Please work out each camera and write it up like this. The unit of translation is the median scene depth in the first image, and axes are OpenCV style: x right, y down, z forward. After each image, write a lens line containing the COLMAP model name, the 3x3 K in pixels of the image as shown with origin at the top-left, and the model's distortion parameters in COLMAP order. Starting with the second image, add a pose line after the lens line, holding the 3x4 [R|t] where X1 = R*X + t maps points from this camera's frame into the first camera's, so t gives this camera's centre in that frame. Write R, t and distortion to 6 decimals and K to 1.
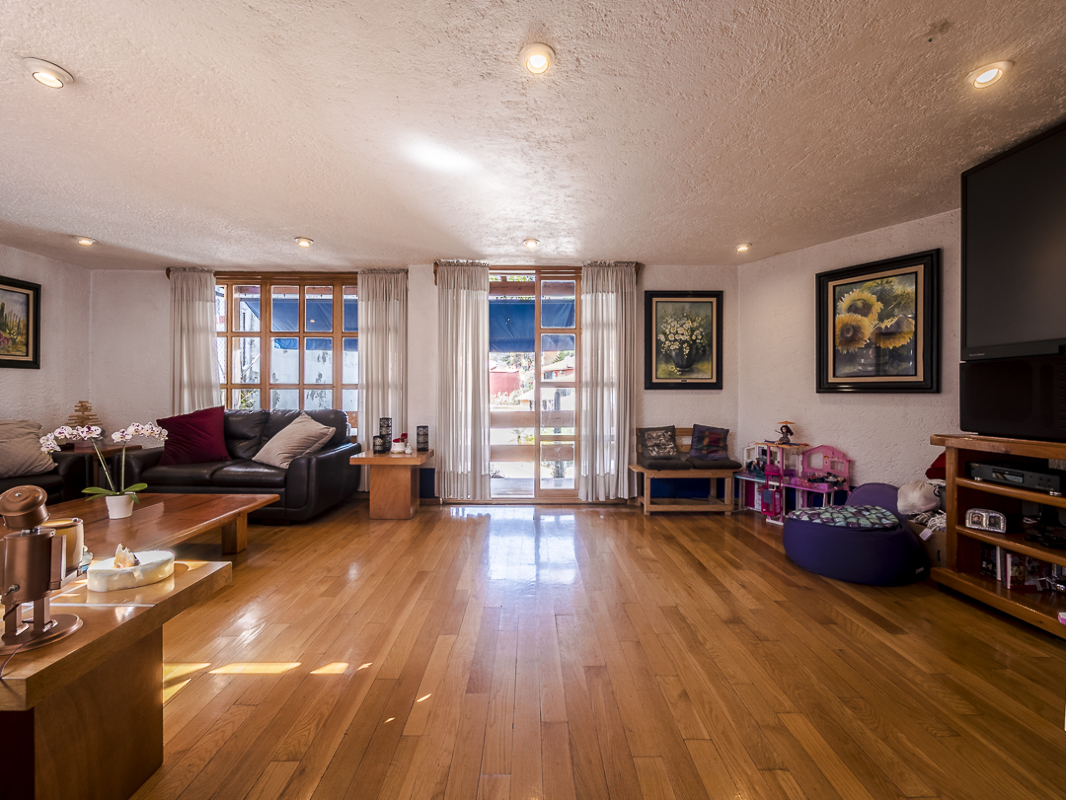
lens RADIAL K [[453.3, 0, 534.5], [0, 453.3, 394.1], [0, 0, 1]] dist [-0.000978, 0.000099]
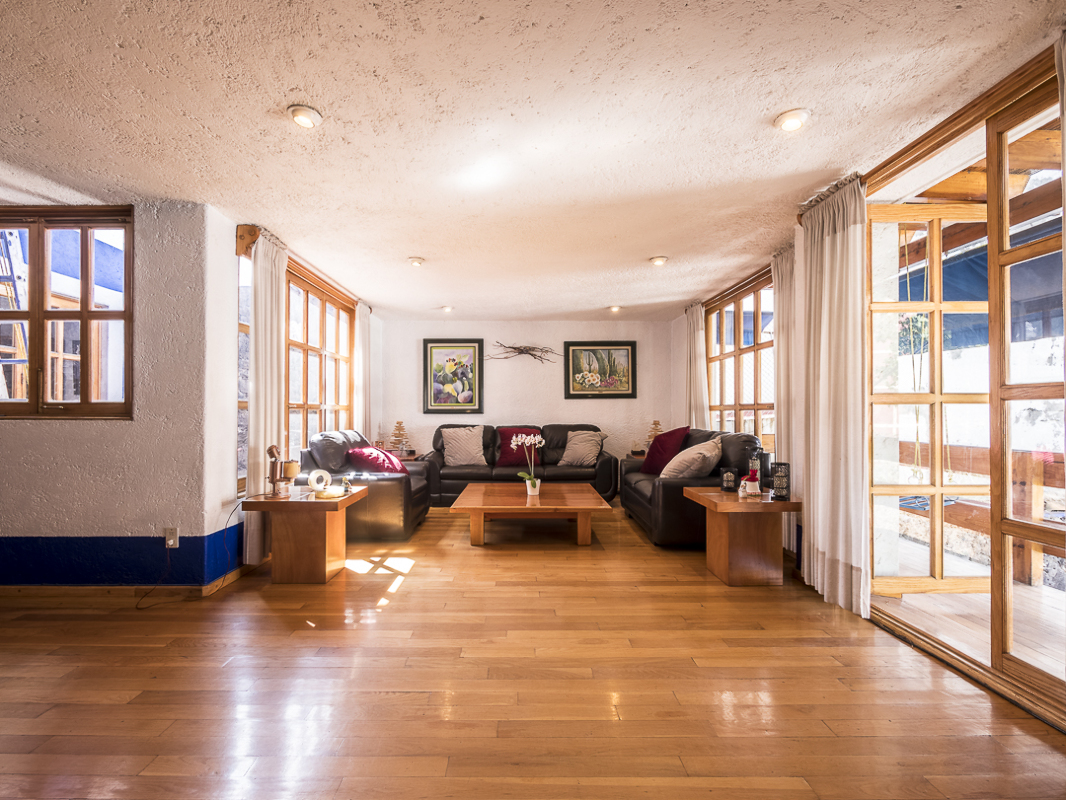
lens RADIAL K [[493.8, 0, 531.4], [0, 493.8, 410.0], [0, 0, 1]] dist [-0.005099, -0.000292]
pose [[-0.007082, -0.010752, -0.999917, 0.518988], [-0.002051, 0.999940, -0.010737, 0.001173], [0.999973, 0.001975, -0.007104, 0.670115]]
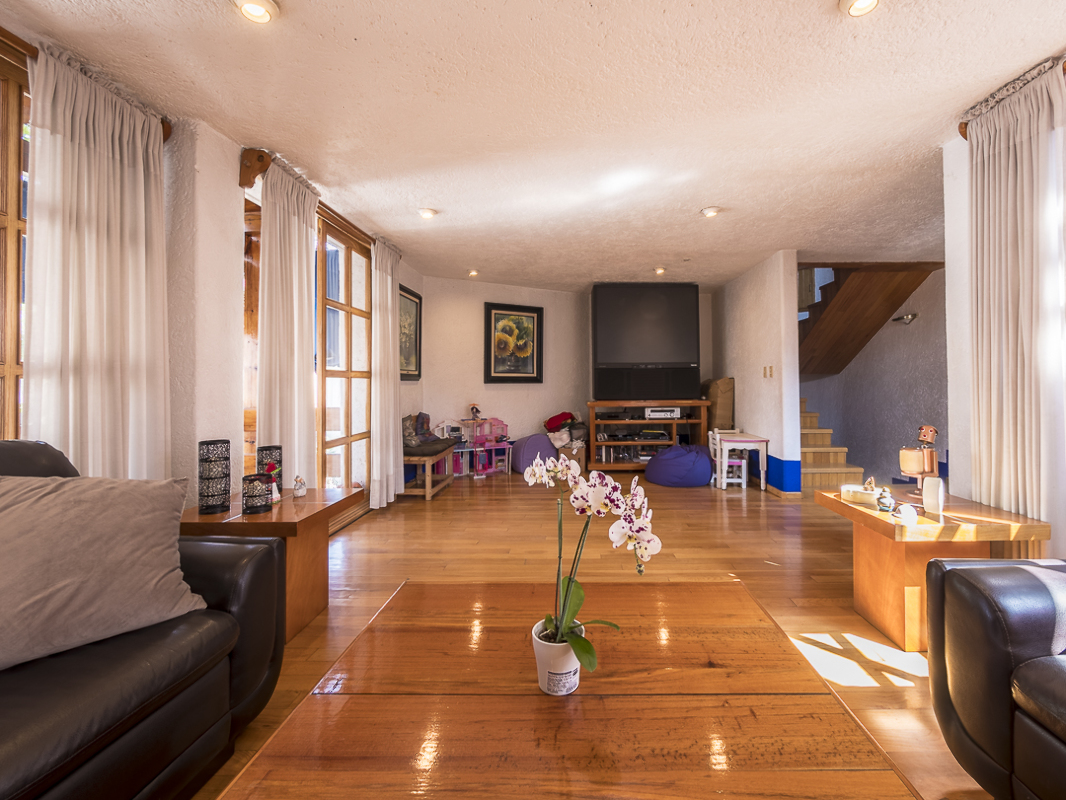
lens RADIAL K [[453.3, 0, 576.4], [0, 453.3, 380.3], [0, 0, 1]] dist [-0.000978, 0.000099]
pose [[0.015317, -0.003004, 0.999878, -0.805572], [0.005207, 0.999982, 0.002924, -0.013849], [-0.999869, 0.005161, 0.015332, 0.650873]]
